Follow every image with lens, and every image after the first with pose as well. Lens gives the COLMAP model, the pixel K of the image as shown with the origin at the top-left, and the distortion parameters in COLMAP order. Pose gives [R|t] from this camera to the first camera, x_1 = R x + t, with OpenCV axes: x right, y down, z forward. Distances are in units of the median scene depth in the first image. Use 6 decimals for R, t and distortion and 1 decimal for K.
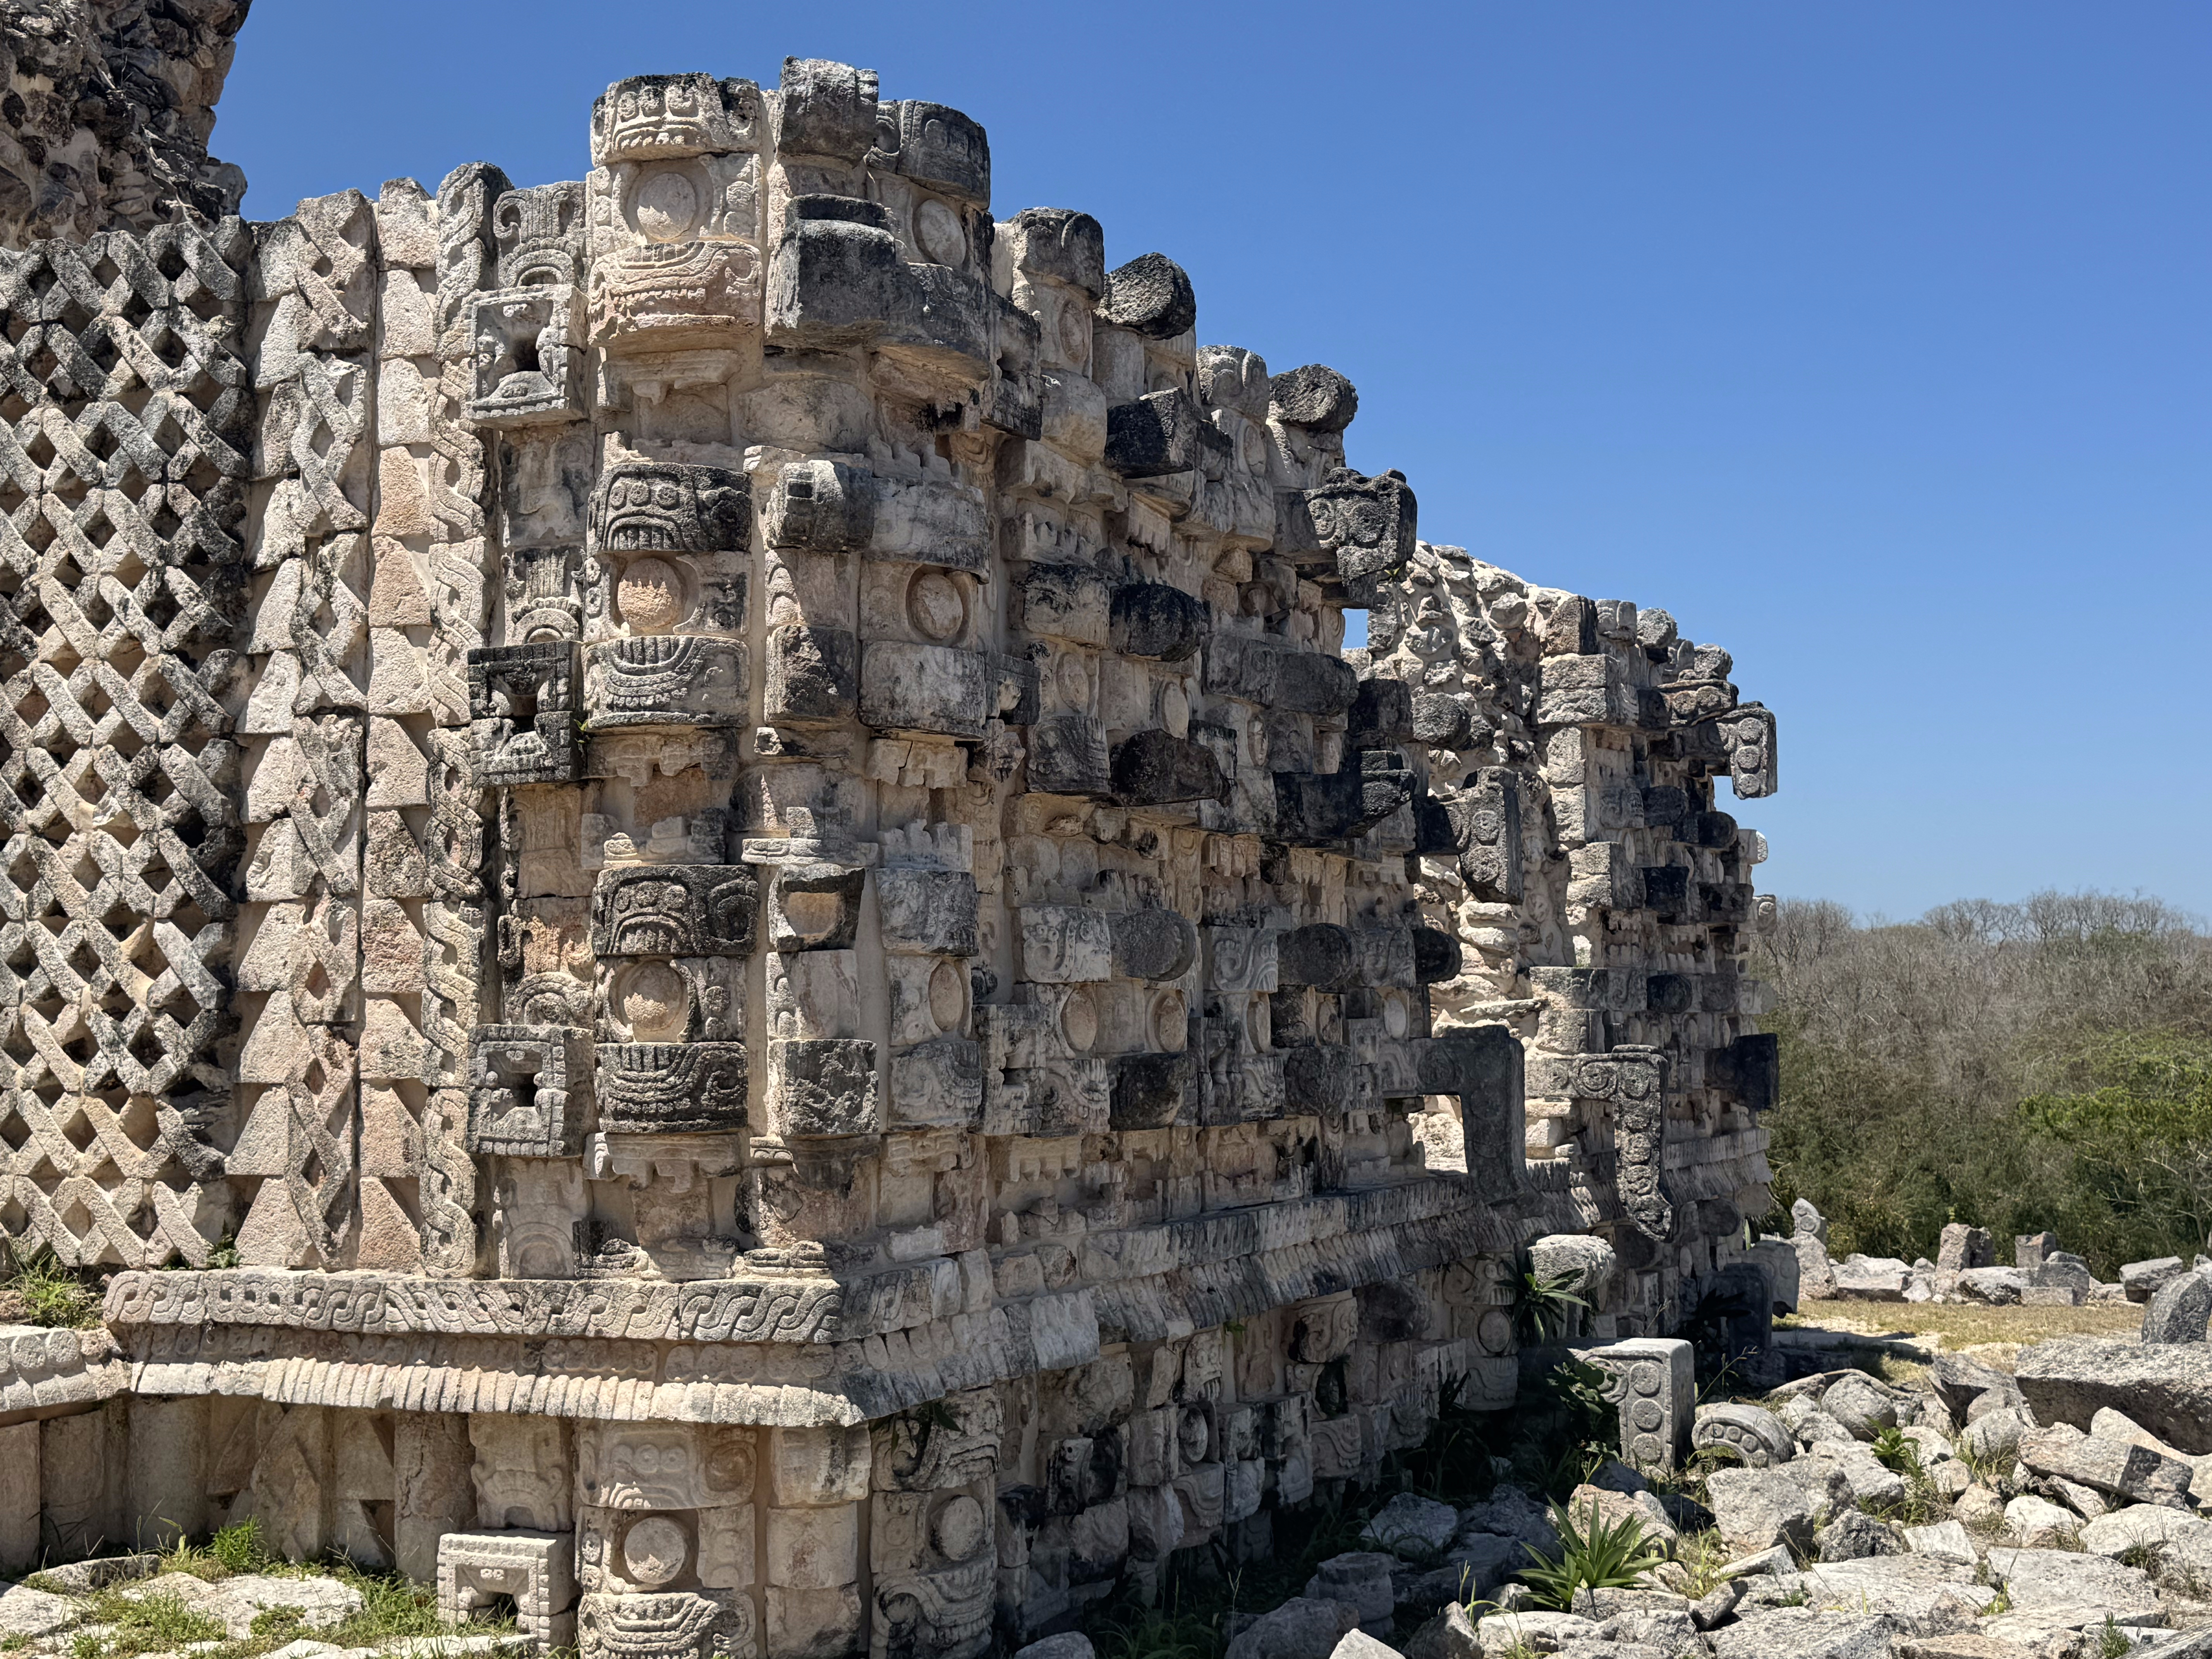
lens RADIAL K [[2593.3, 0, 1115.6], [0, 2593.3, 830.8], [0, 0, 1]] dist [0.137418, 0.000000]
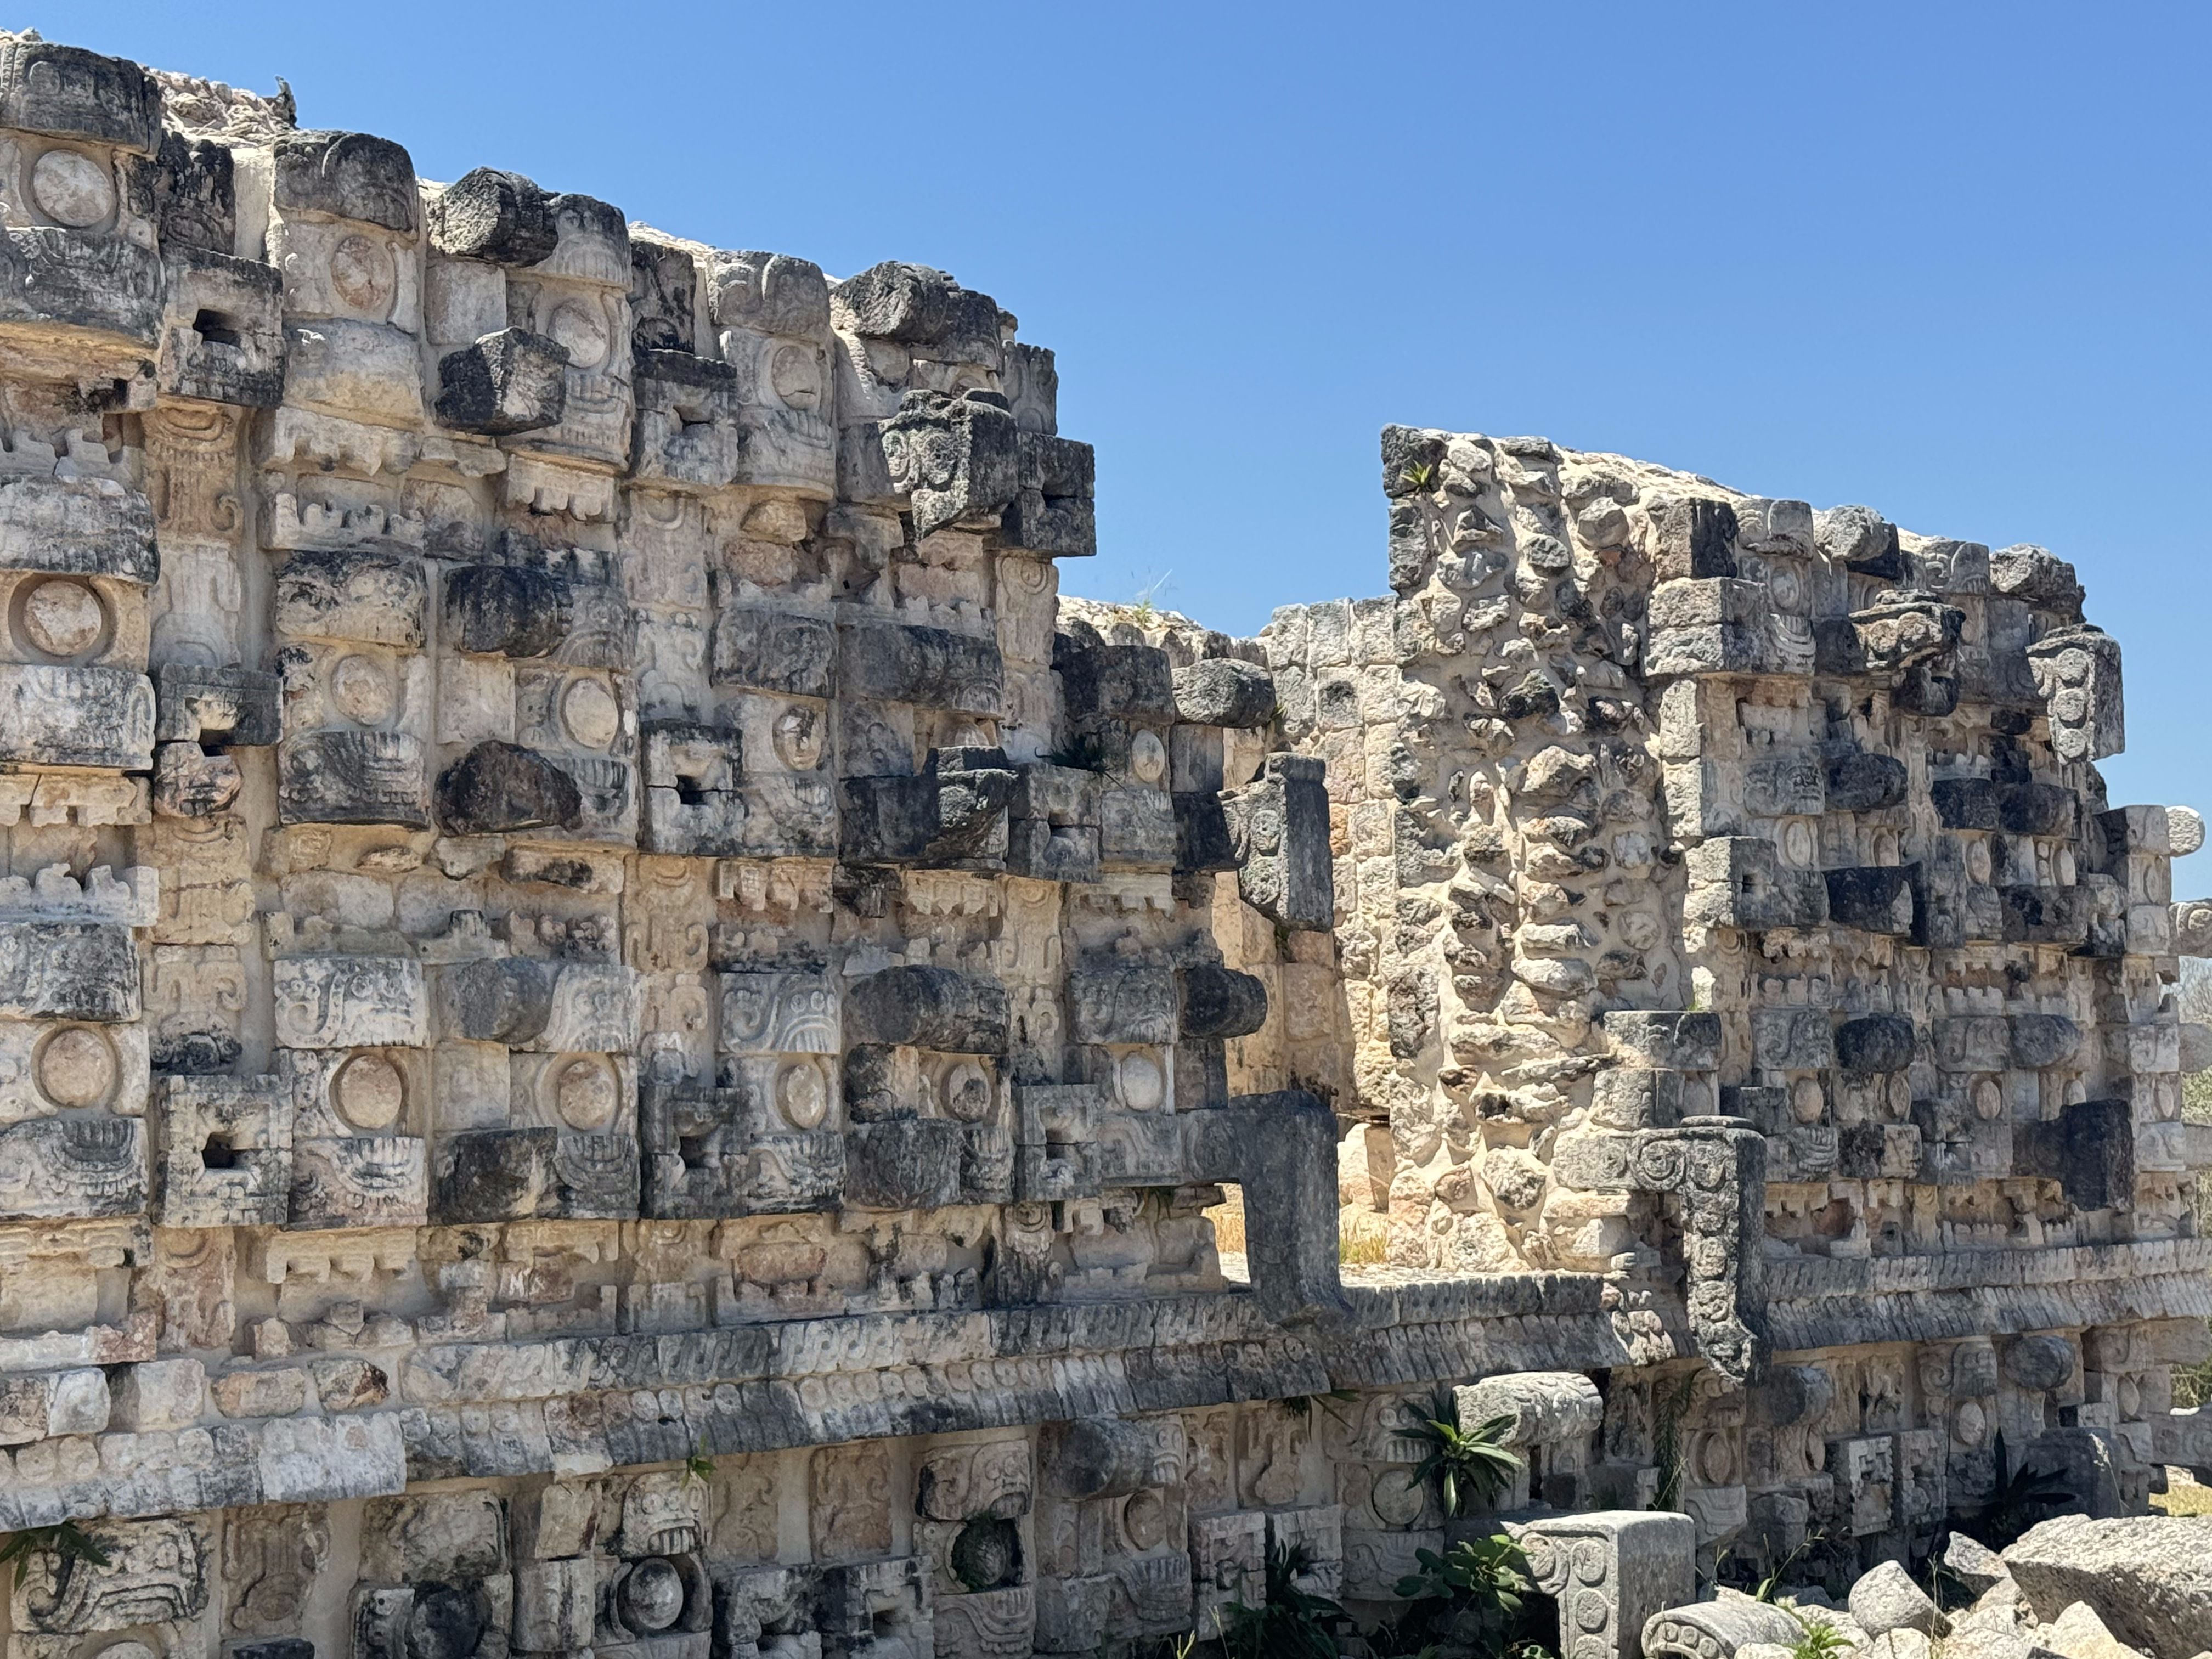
lens RADIAL K [[3857.6, 0, 1100.9], [0, 3857.6, 832.3], [0, 0, 1]] dist [0.134554, 0.000000]
pose [[0.963959, -0.028257, -0.264545, 0.455977], [0.029479, 0.999565, 0.000651, -0.004176], [0.264412, -0.008426, 0.964373, -0.123490]]
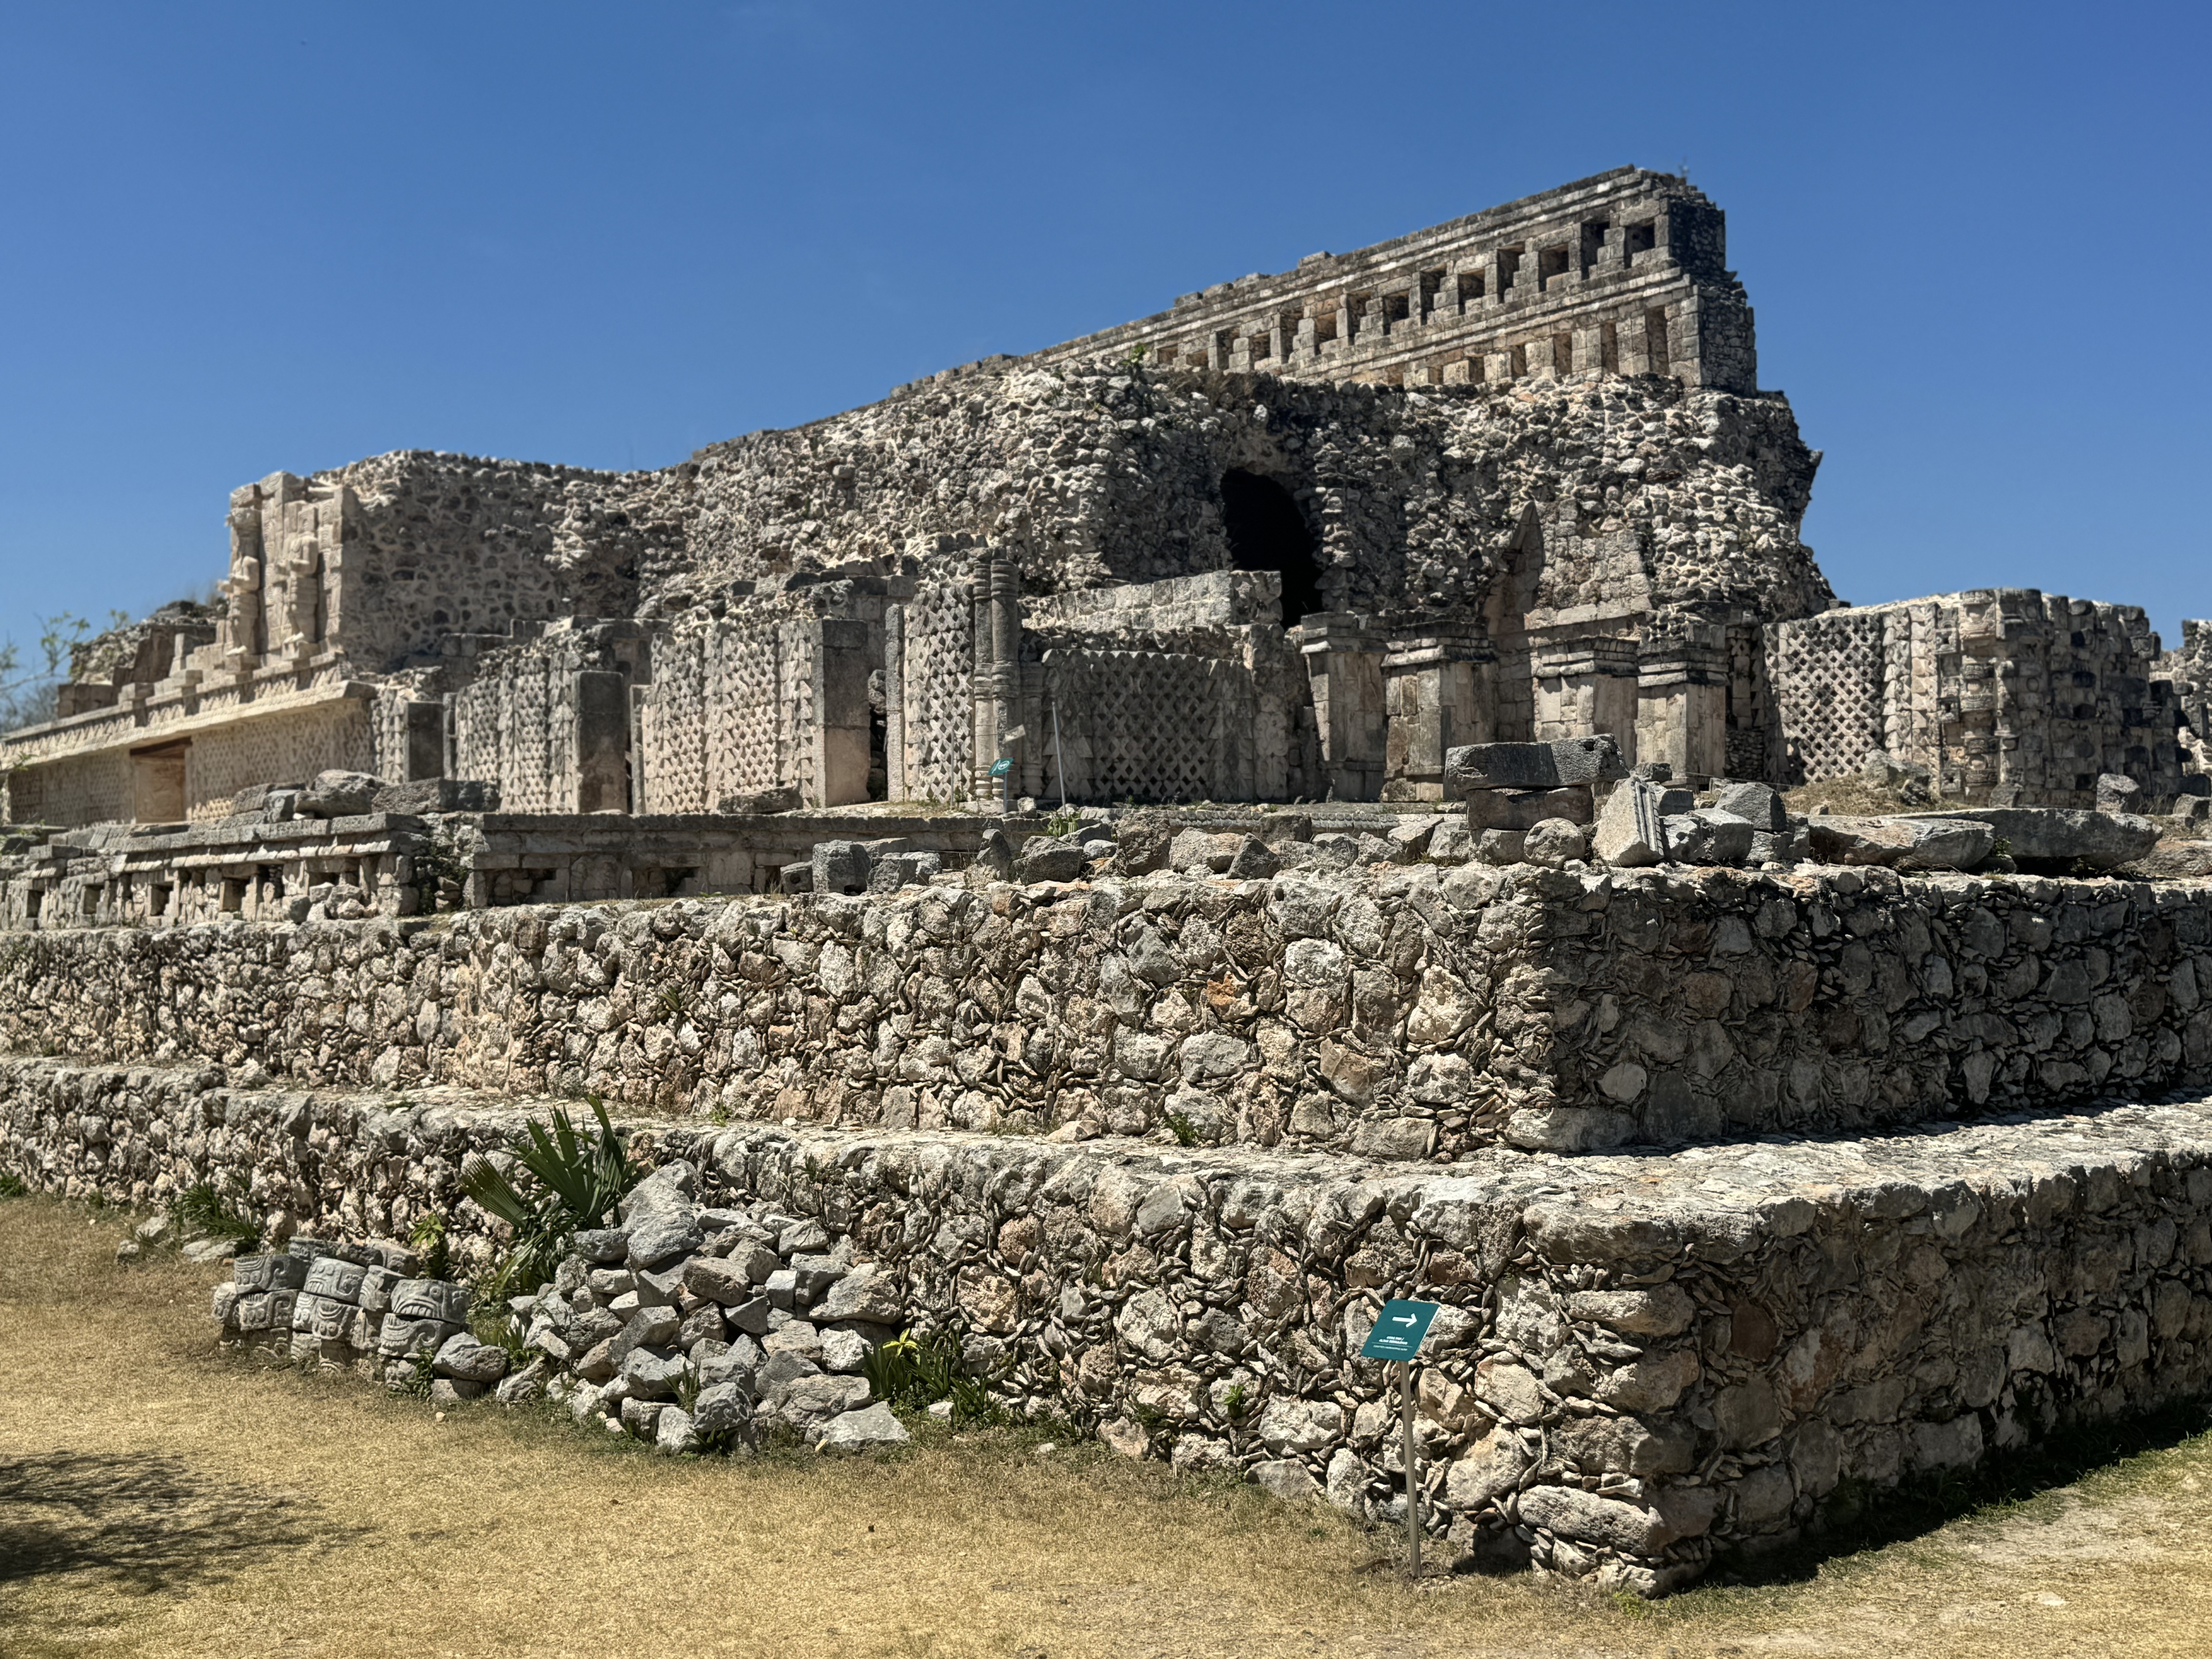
lens RADIAL K [[2462.0, 0, 1106.3], [0, 2462.0, 846.3], [0, 0, 1]] dist [0.096647, 0.000000]
pose [[0.914747, -0.026748, -0.403140, 0.179939], [0.045199, 0.998317, 0.036323, -0.021387], [0.401490, -0.051448, 0.914417, -3.234083]]
